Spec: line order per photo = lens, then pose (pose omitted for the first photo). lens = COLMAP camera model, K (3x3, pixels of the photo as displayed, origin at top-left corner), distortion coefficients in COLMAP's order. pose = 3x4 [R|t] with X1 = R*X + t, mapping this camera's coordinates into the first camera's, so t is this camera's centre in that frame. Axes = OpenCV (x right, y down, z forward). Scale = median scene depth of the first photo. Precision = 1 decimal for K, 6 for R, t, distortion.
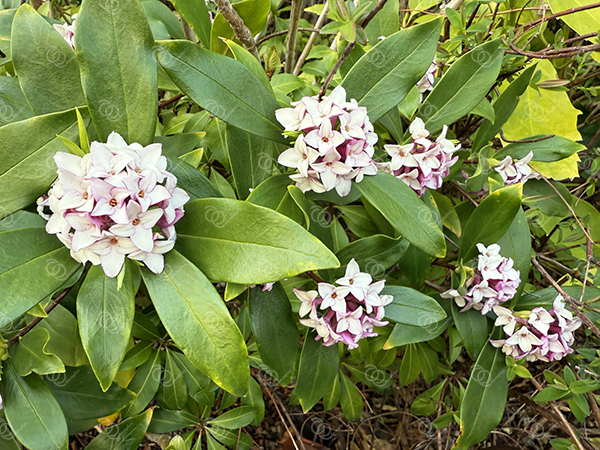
lens RADIAL K [[482.1, 0, 361.3], [0, 482.1, 226.1], [0, 0, 1]] dist [-0.079316, -0.000185]
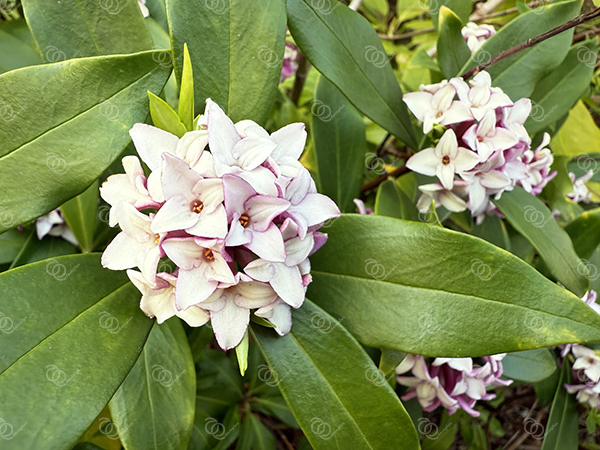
lens RADIAL K [[482.1, 0, 361.3], [0, 482.1, 226.1], [0, 0, 1]] dist [-0.079316, -0.000185]
pose [[0.987750, 0.045908, 0.149139, -0.376555], [-0.043986, 0.998901, -0.016161, -0.031645], [-0.149717, 0.009403, 0.988684, 0.330045]]
